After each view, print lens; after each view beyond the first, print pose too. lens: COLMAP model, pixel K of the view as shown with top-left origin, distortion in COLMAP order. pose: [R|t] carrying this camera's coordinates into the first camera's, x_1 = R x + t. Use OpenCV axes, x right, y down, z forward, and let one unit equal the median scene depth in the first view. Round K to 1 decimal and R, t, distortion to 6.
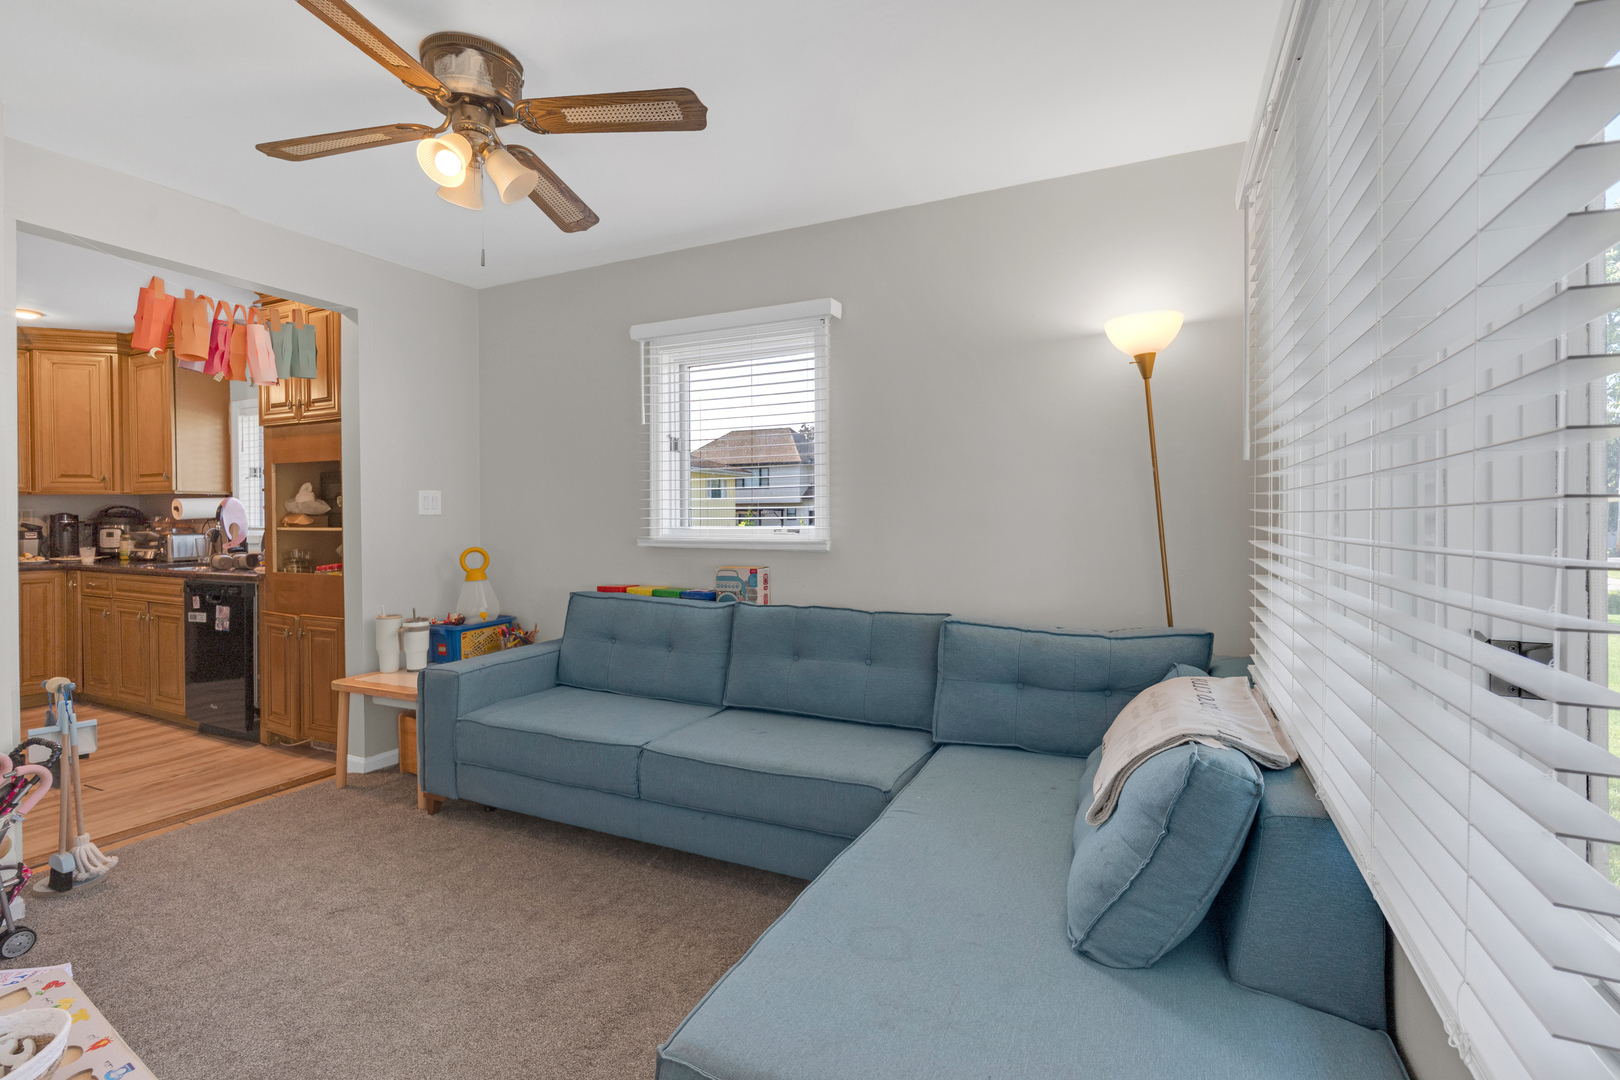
lens RADIAL K [[707.8, 0, 785.3], [0, 707.8, 520.6], [0, 0, 1]] dist [0.000085, -0.000890]
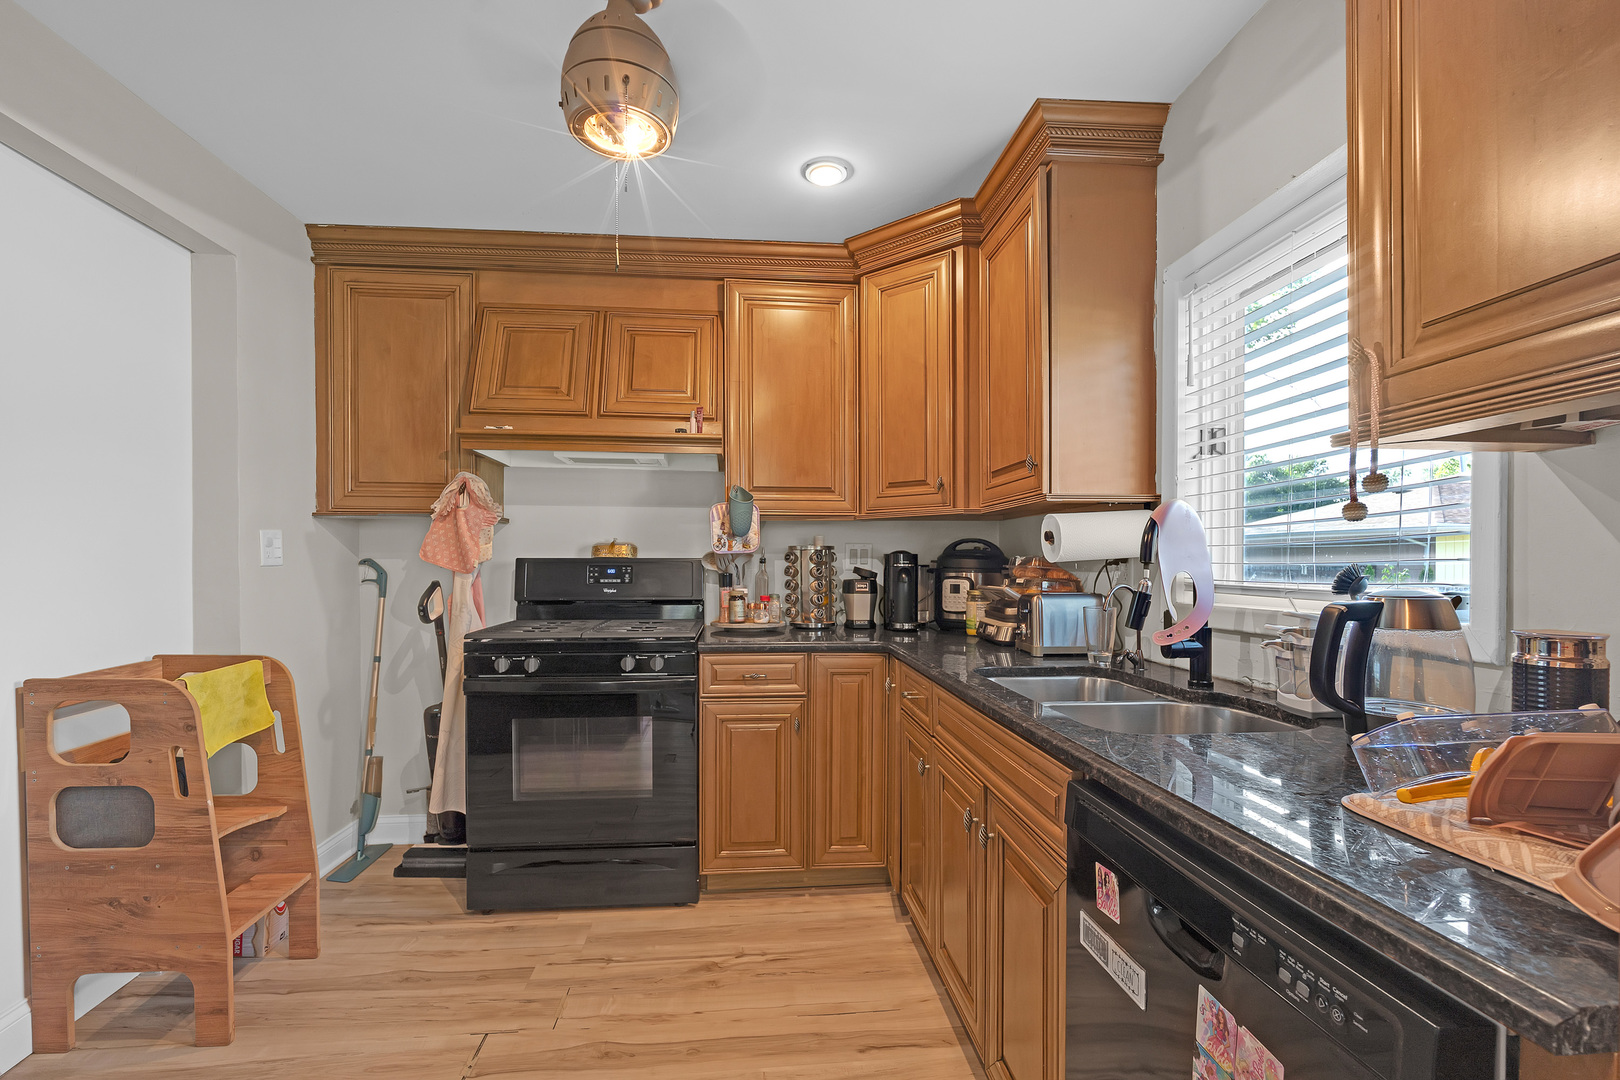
lens RADIAL K [[707.8, 0, 816.9], [0, 707.8, 573.1], [0, 0, 1]] dist [0.000085, -0.000890]
pose [[0.517301, 0.016807, -0.855638, -0.544401], [-0.007623, 0.999858, 0.015031, -0.000422], [0.855769, -0.001253, 0.517356, 0.632281]]
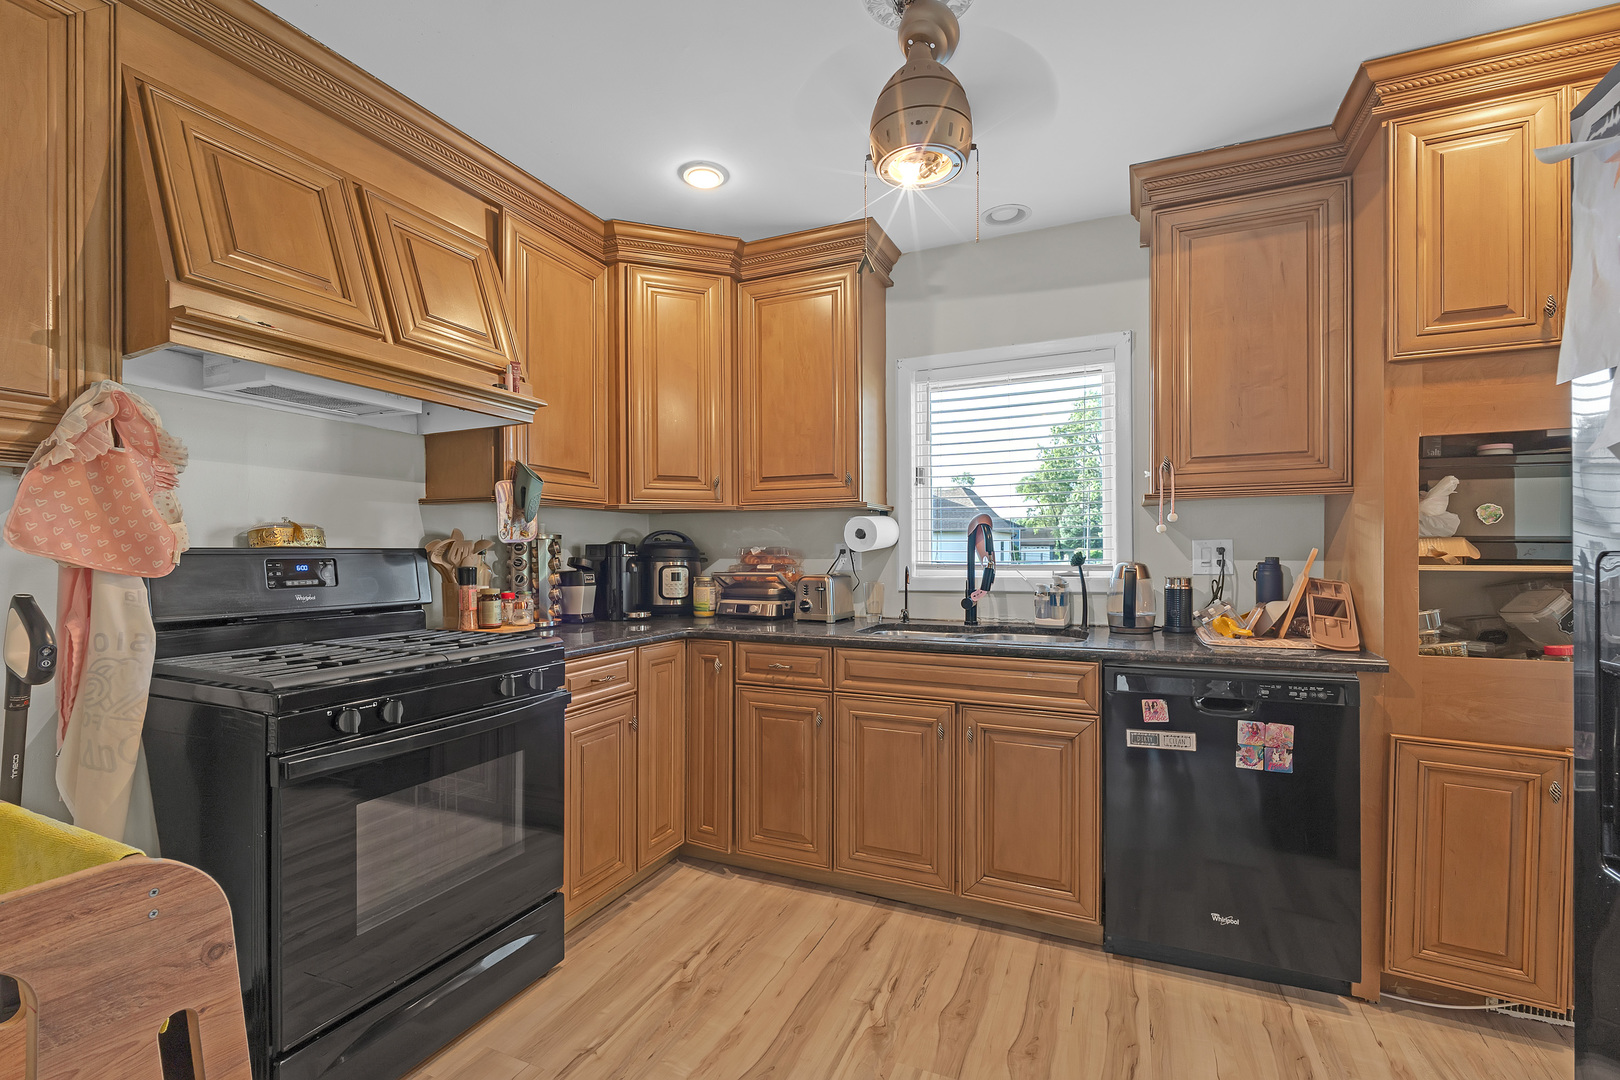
lens RADIAL K [[707.8, 0, 788.3], [0, 707.8, 559.2], [0, 0, 1]] dist [0.000085, -0.000890]
pose [[0.999966, -0.001401, 0.008101, -0.891212], [0.001368, 0.999991, 0.004071, 0.002349], [-0.008106, -0.004060, 0.999959, 0.394653]]
